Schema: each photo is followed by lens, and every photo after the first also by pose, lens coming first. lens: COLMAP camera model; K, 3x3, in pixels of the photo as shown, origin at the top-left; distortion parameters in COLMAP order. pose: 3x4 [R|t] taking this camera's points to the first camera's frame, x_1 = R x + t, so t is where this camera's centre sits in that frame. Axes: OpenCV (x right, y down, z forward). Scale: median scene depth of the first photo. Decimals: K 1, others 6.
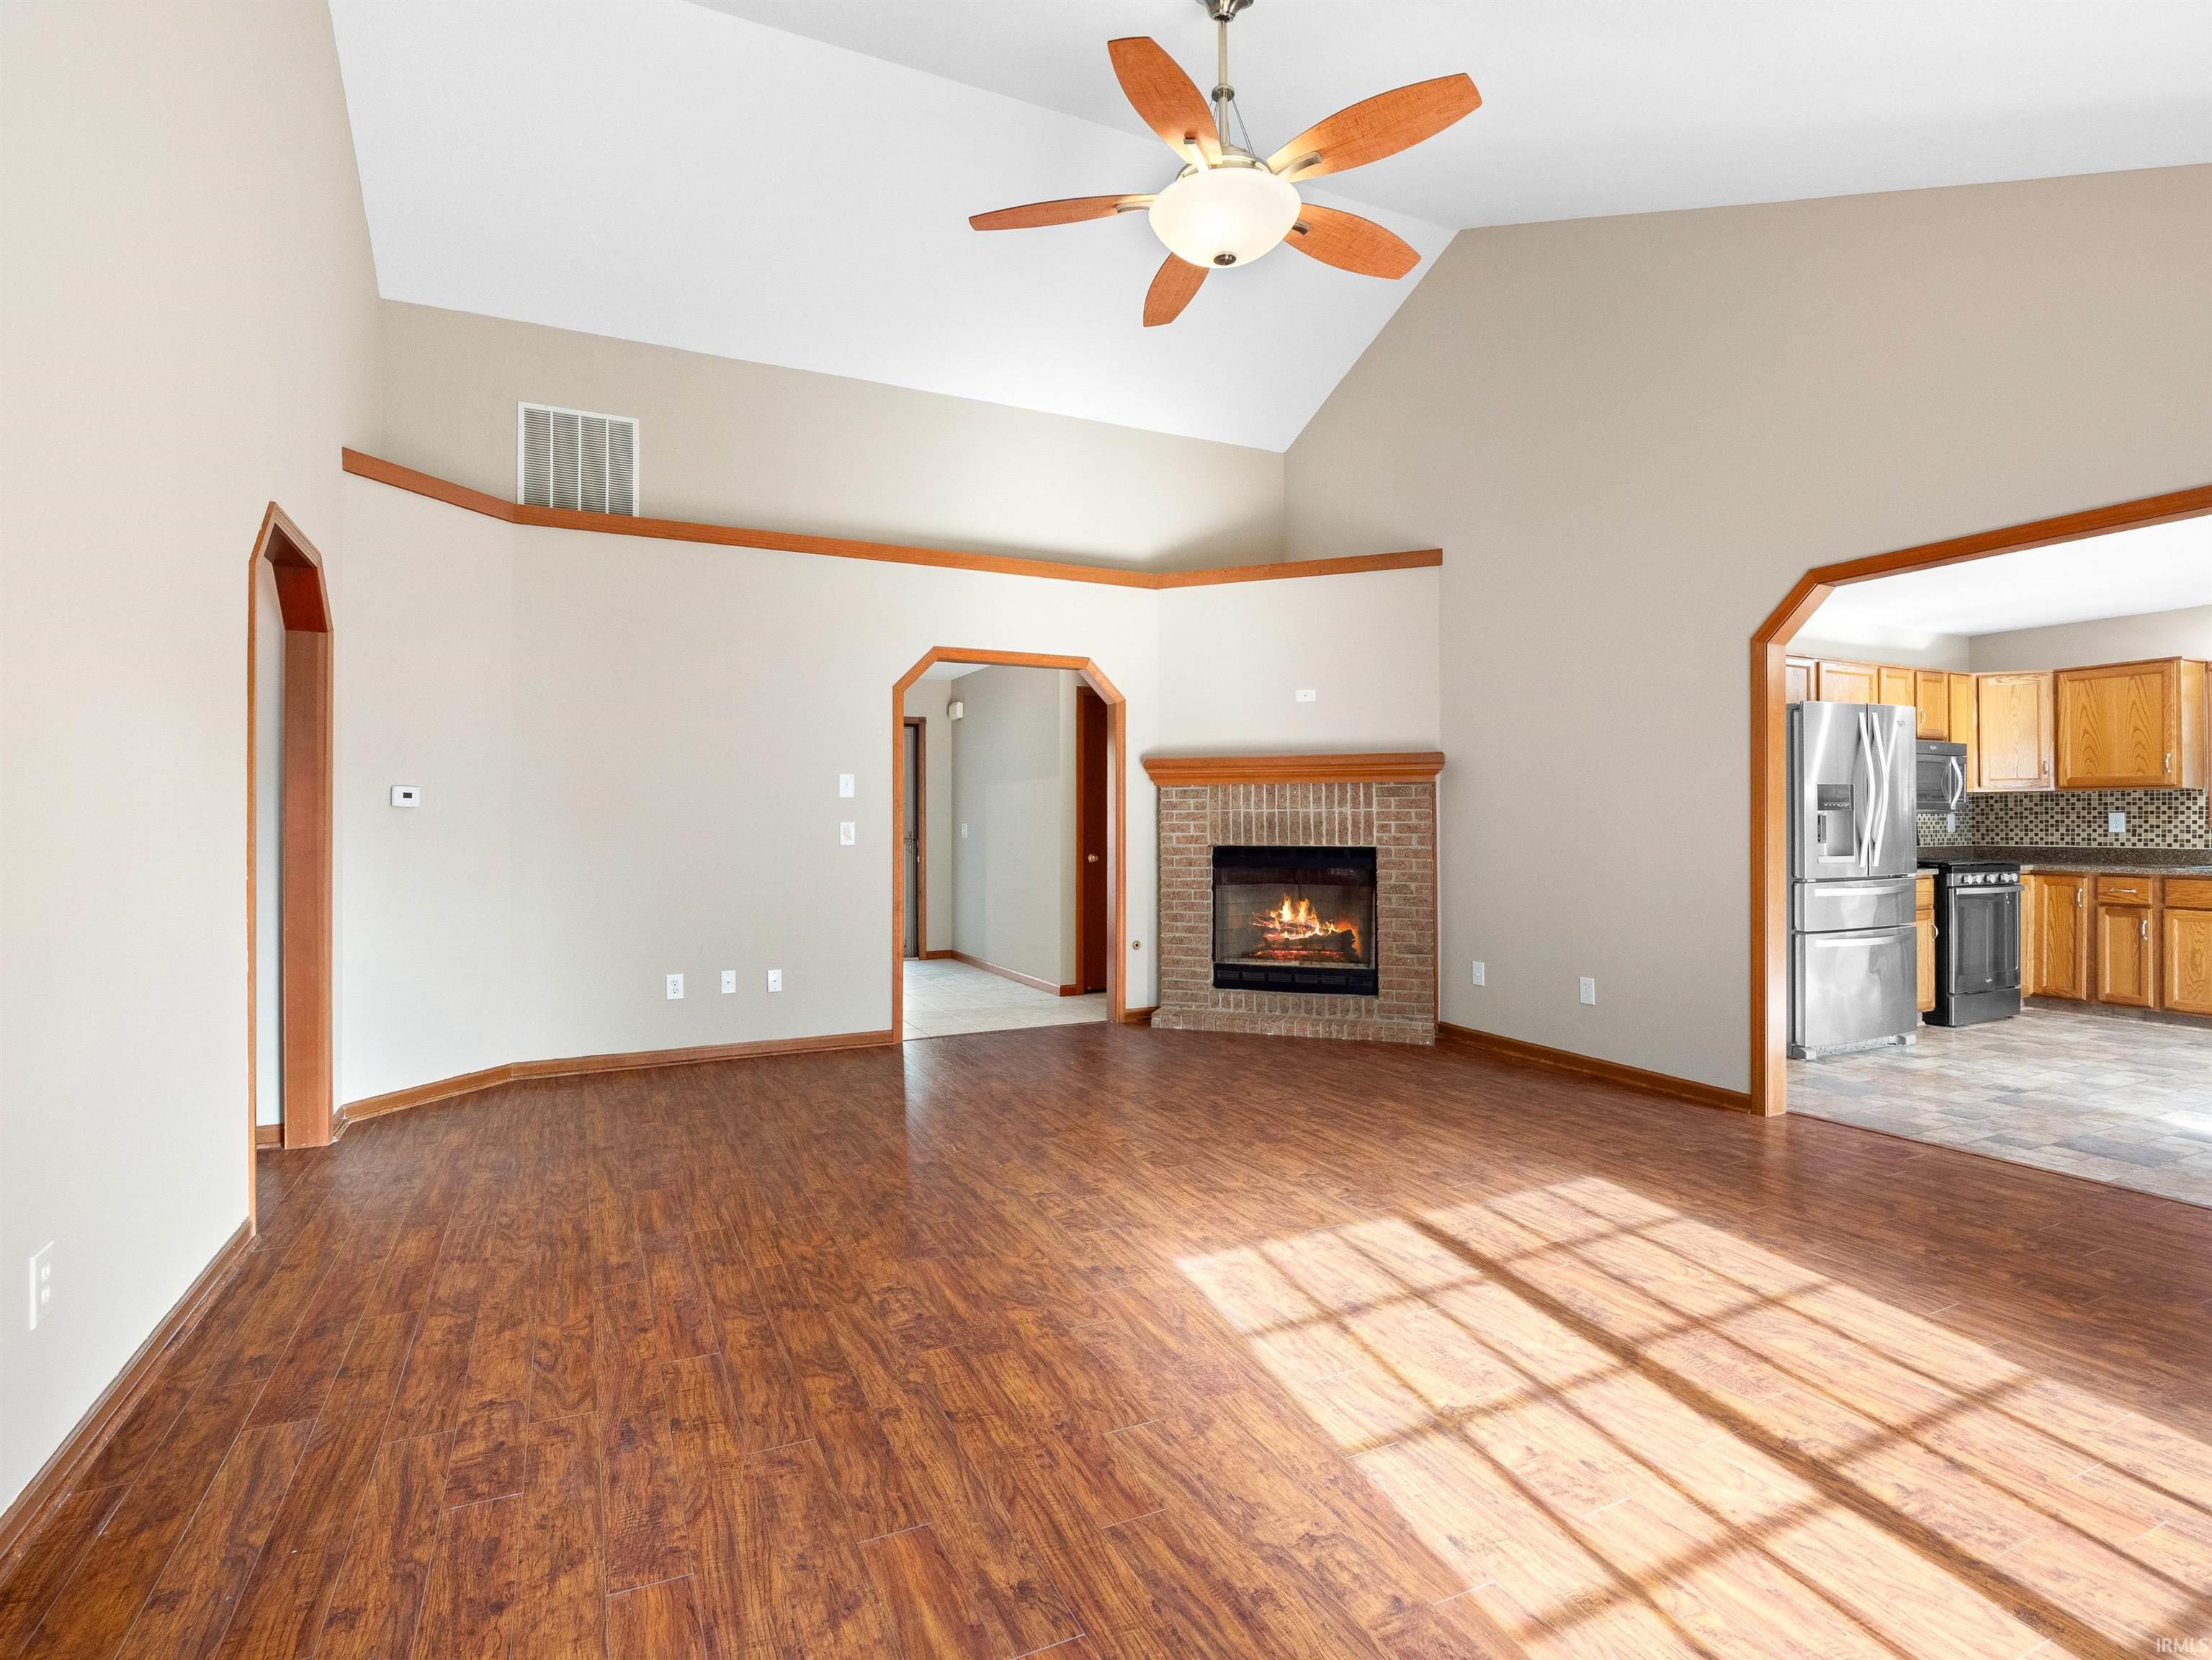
lens RADIAL K [[1091.1, 0, 1091.4], [0, 1091.1, 828.3], [0, 0, 1]] dist [-0.014019, -0.000278]
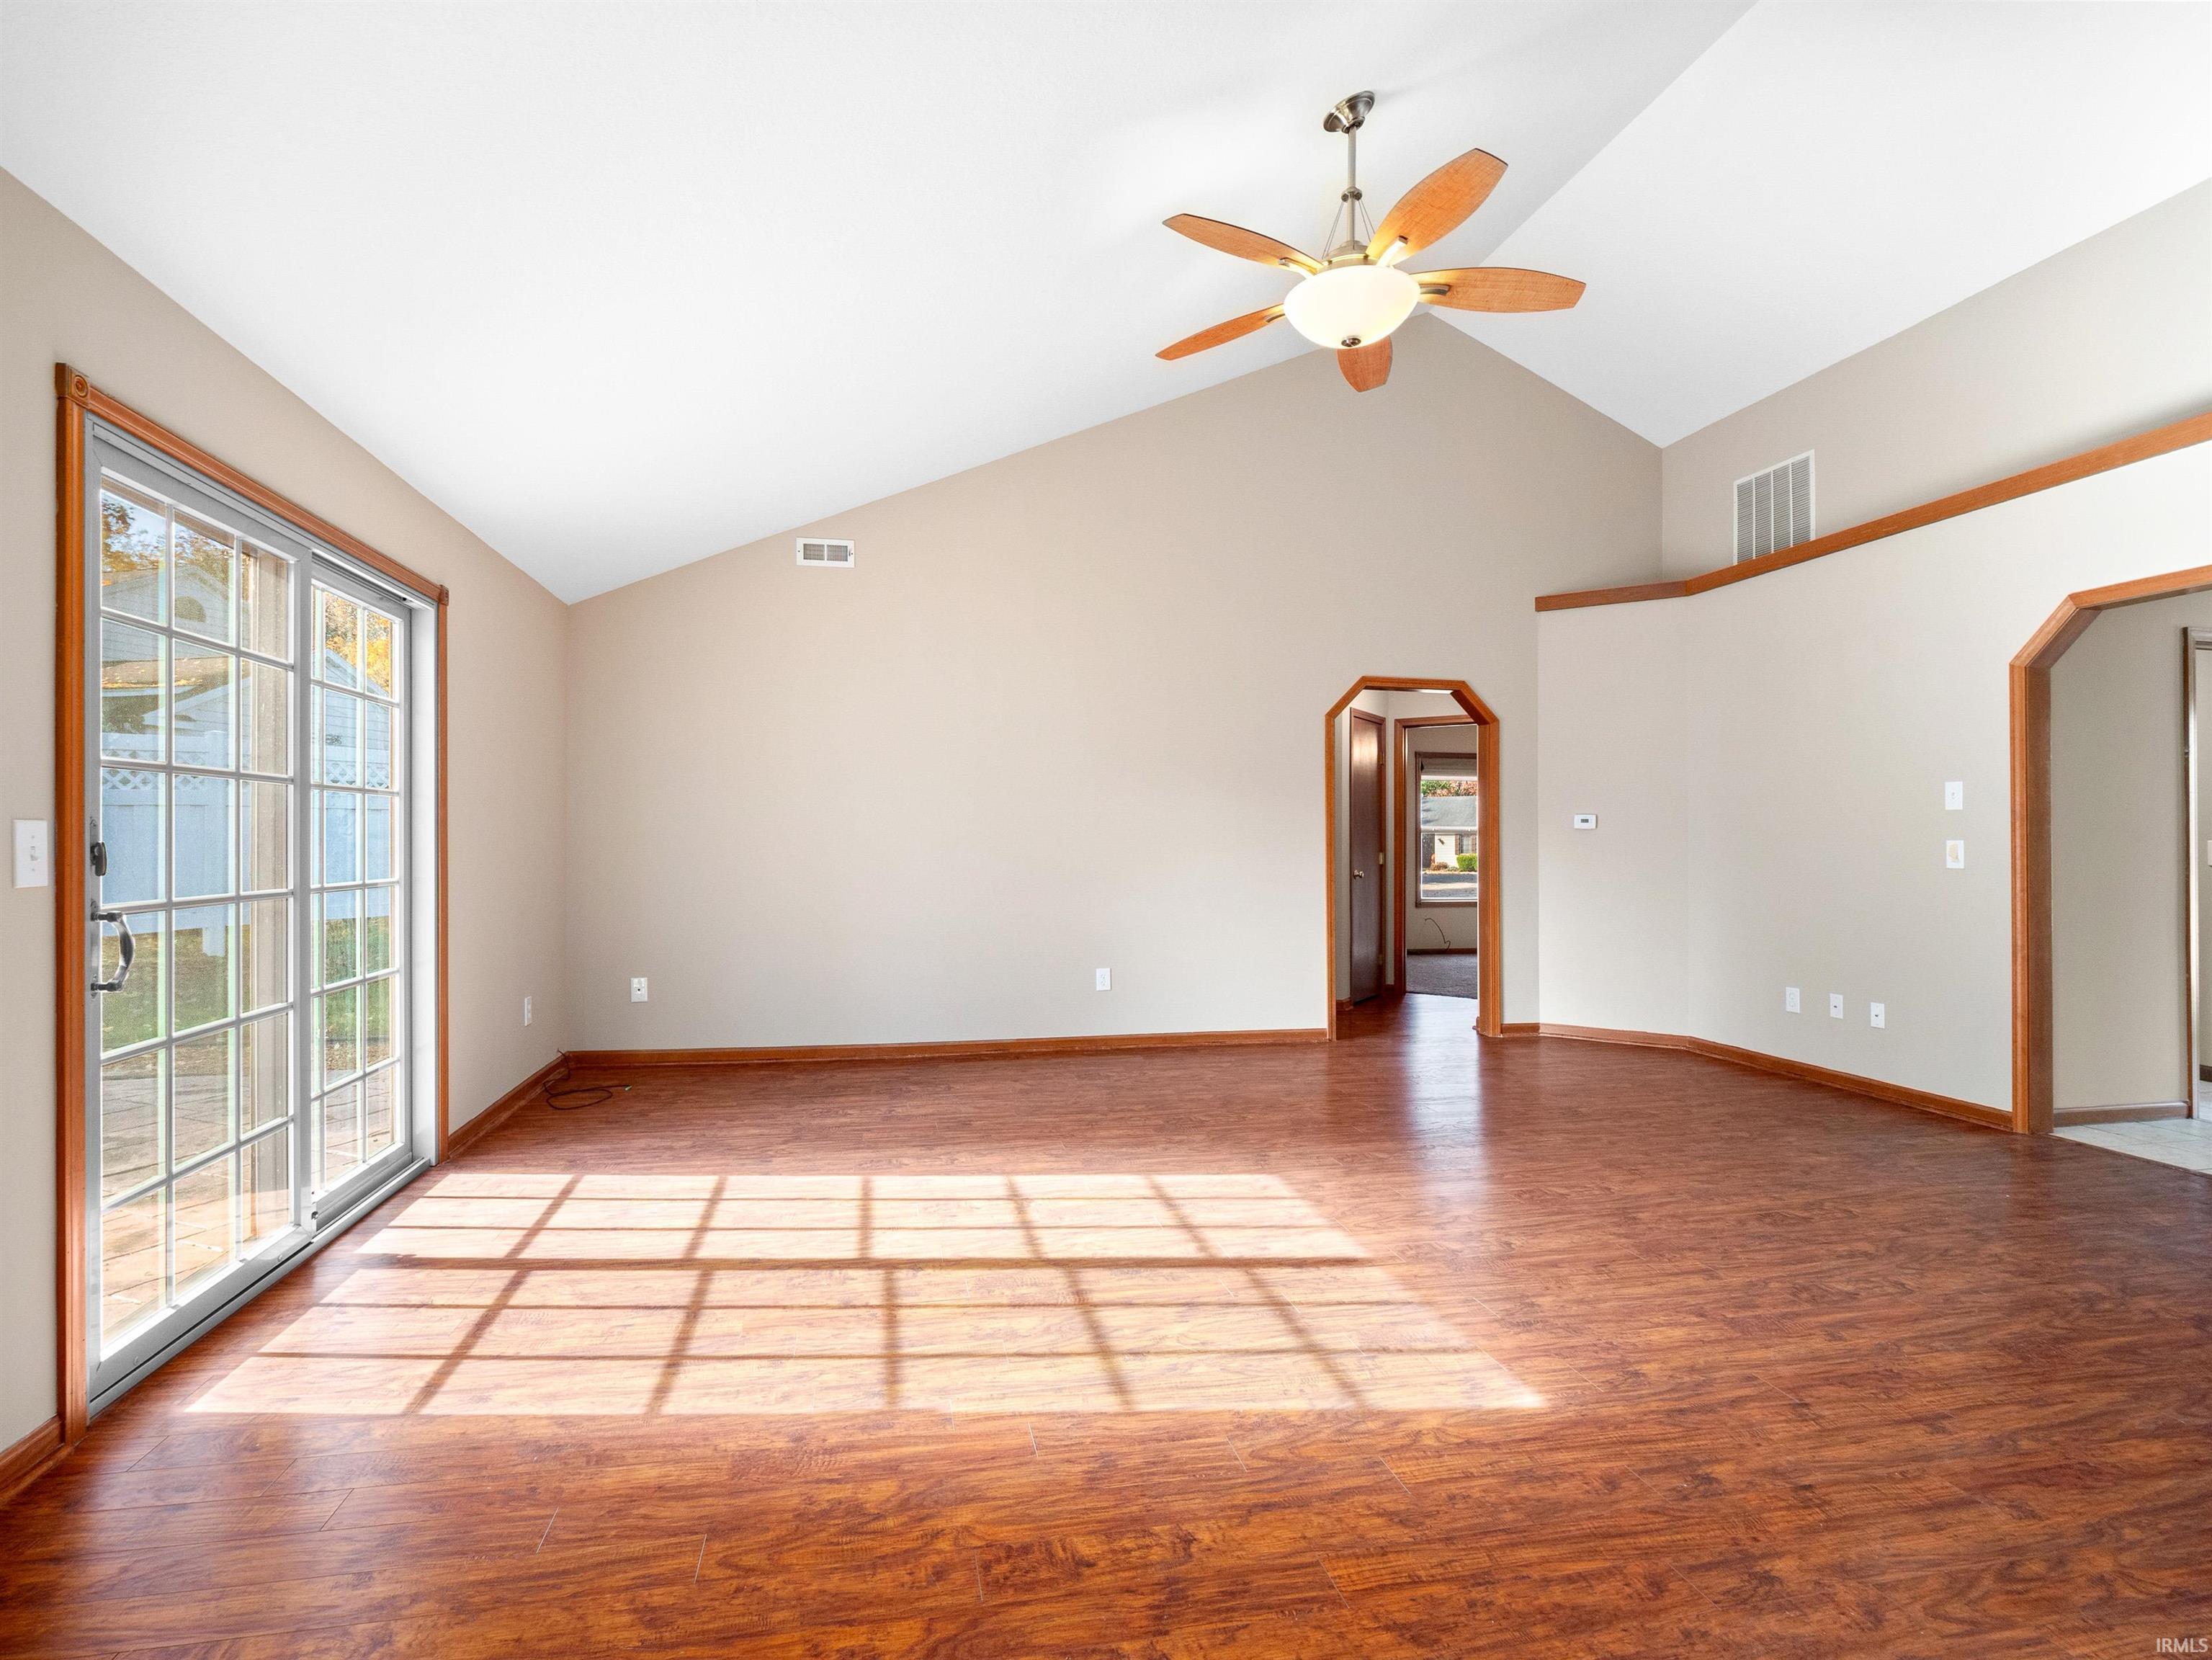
lens RADIAL K [[1091.1, 0, 1091.4], [0, 1091.1, 828.3], [0, 0, 1]] dist [-0.014019, -0.000278]
pose [[-0.242418, -0.008560, -0.970134, 1.306482], [-0.007600, 0.999947, -0.006924, -0.007308], [0.970142, 0.005695, -0.242471, 1.025251]]
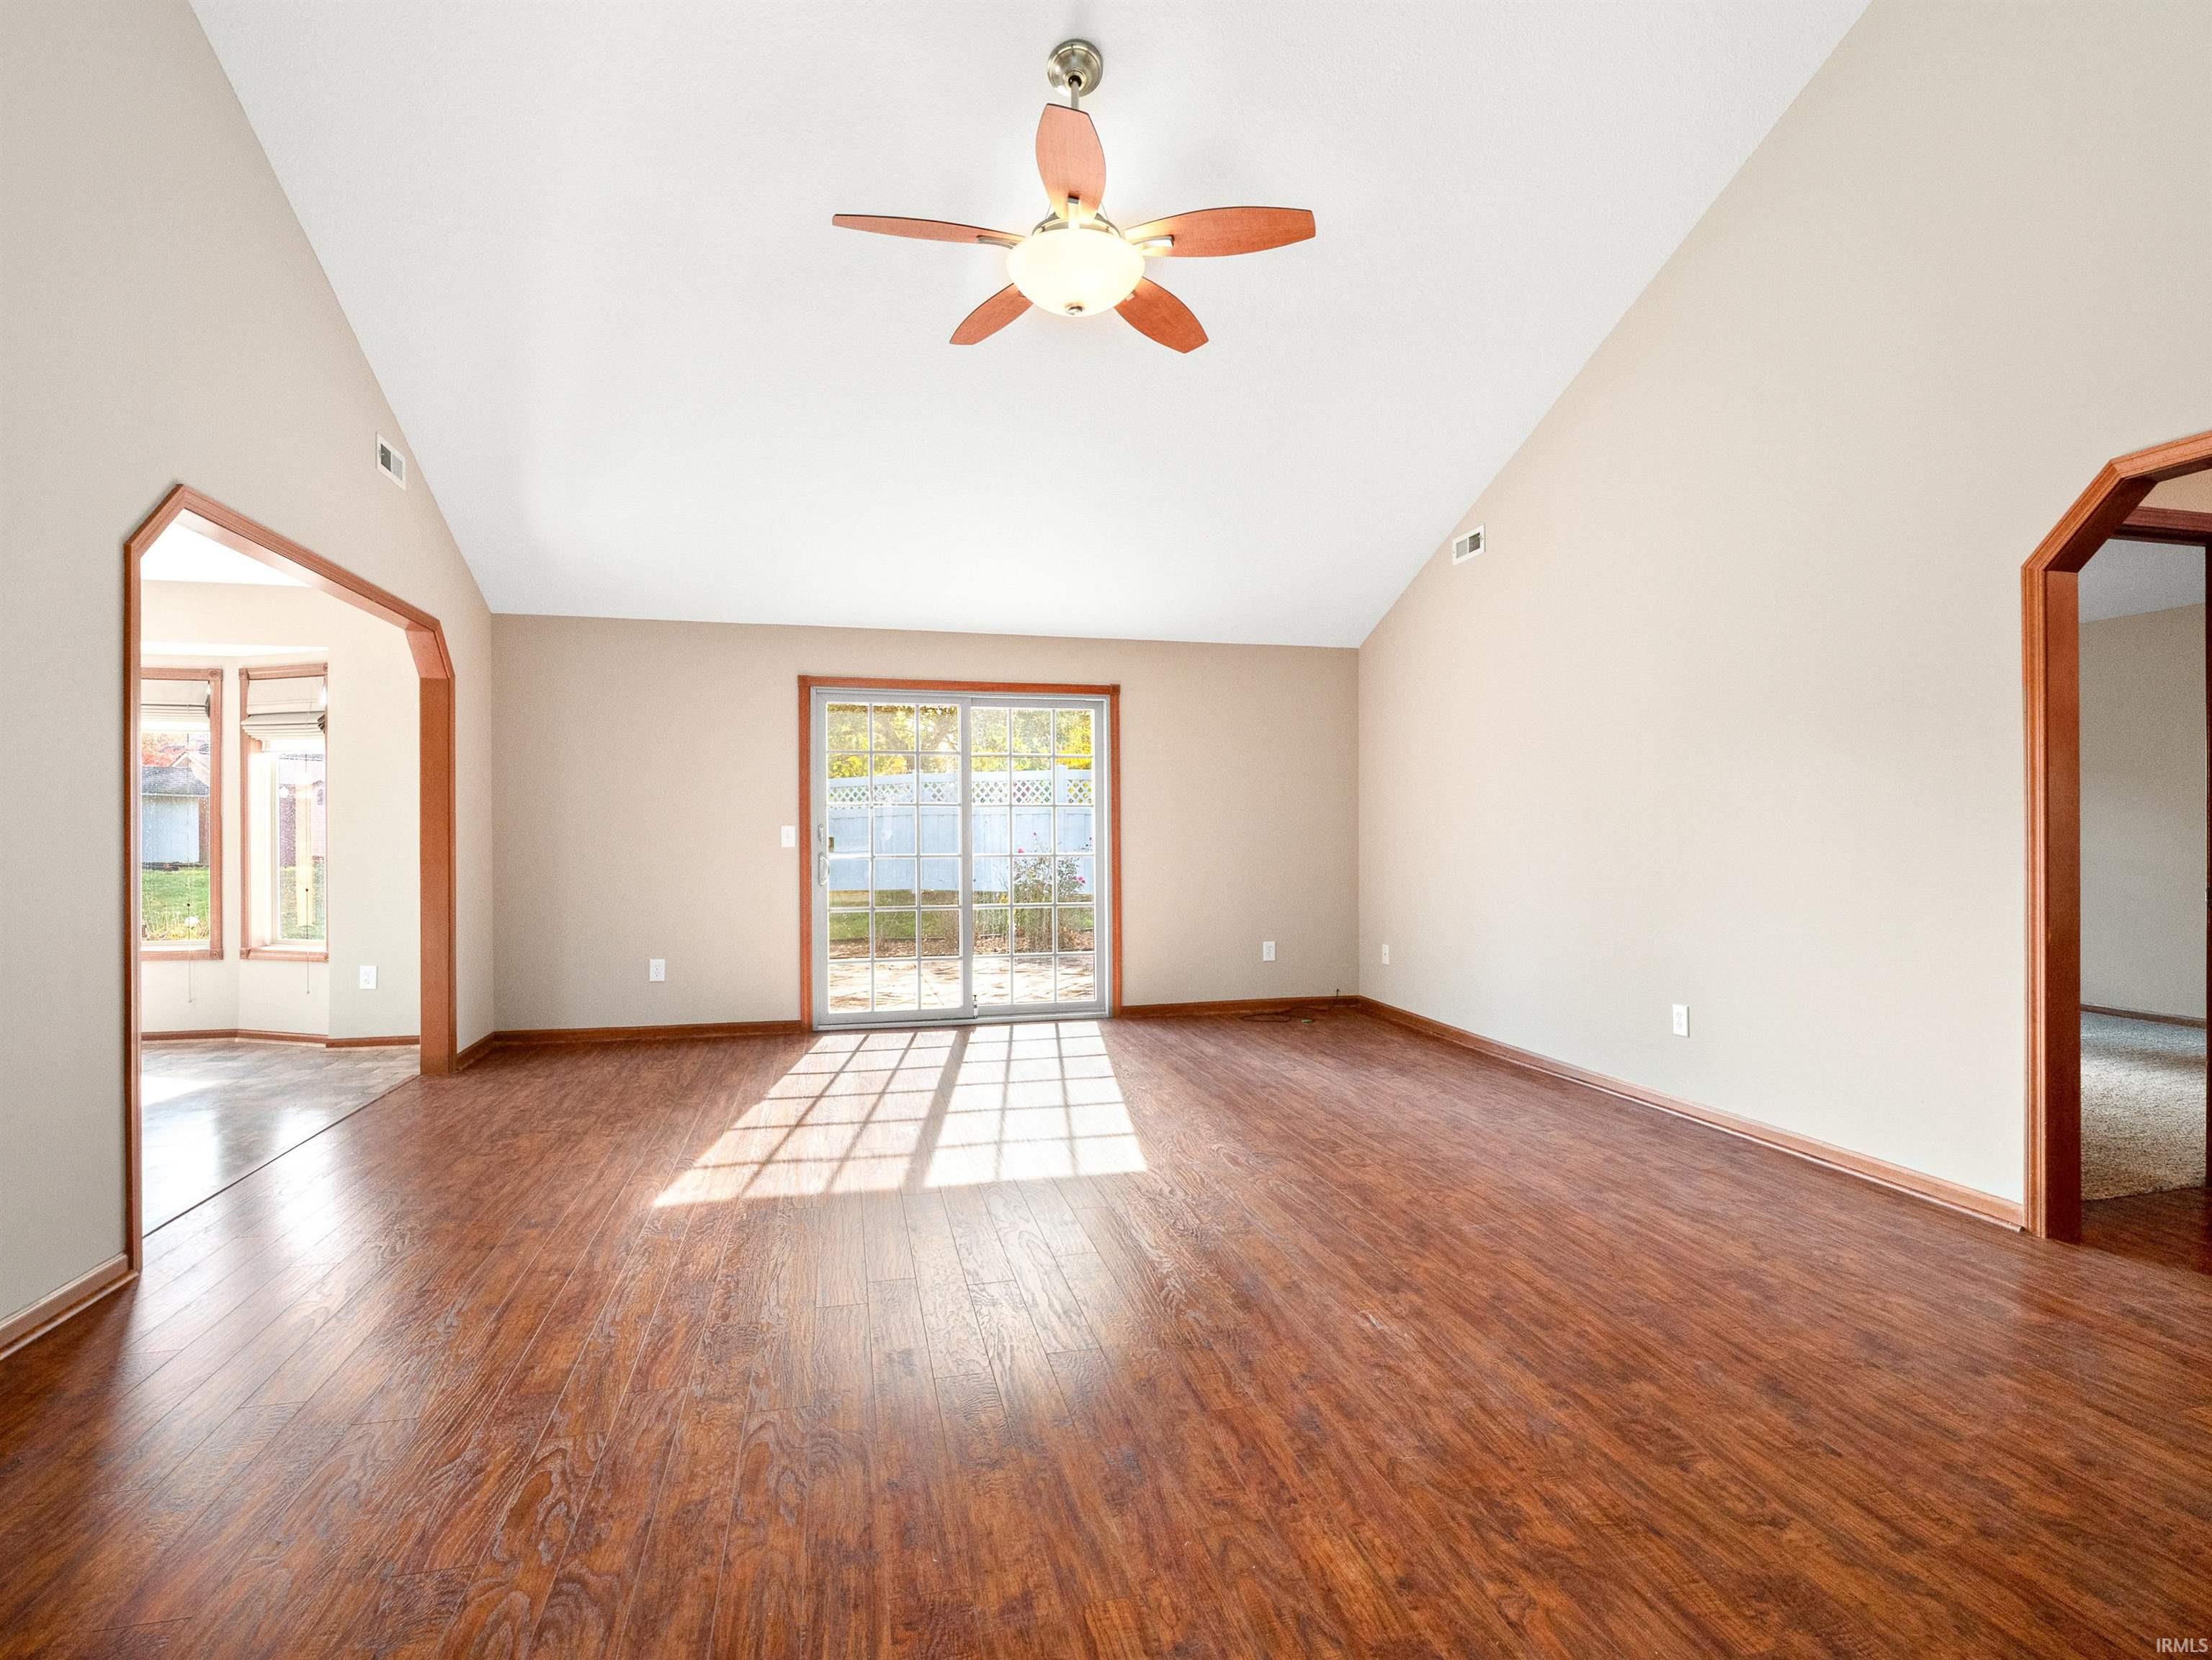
lens RADIAL K [[1091.1, 0, 1091.4], [0, 1091.1, 828.3], [0, 0, 1]] dist [-0.014019, -0.000278]
pose [[-0.976897, 0.004406, 0.213664, -0.127517], [0.004709, 0.999989, 0.000908, -0.004635], [-0.213657, 0.001894, -0.976907, 2.102157]]
